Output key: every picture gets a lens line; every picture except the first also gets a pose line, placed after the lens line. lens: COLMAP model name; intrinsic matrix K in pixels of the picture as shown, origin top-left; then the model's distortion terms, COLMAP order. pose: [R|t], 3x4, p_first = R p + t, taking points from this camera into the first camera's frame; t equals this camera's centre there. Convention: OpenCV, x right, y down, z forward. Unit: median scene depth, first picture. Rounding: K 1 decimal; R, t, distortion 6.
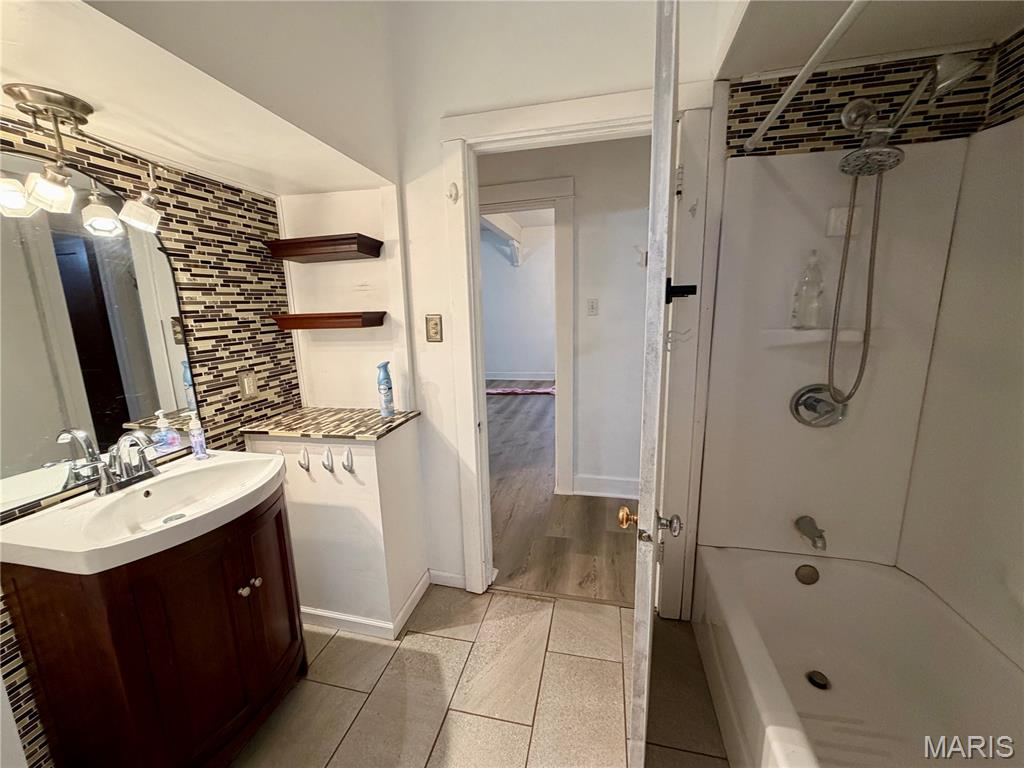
lens RADIAL K [[406.5, 0, 512.0], [0, 406.5, 384.0], [0, 0, 1]] dist [0.001028, 0.000113]
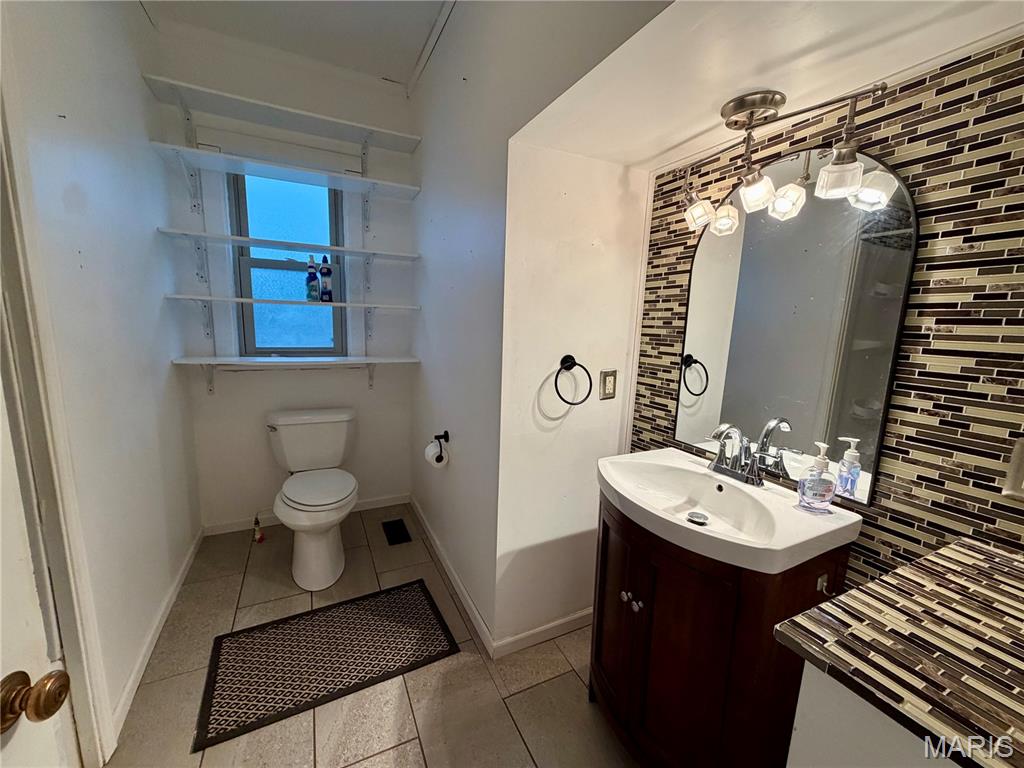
lens RADIAL K [[406.5, 0, 512.0], [0, 406.5, 384.0], [0, 0, 1]] dist [0.001028, 0.000113]
pose [[-0.772888, 0.099172, -0.626745, 0.067721], [-0.136136, 0.938797, 0.316429, -0.166901], [0.619767, 0.329887, -0.712084, 1.037216]]
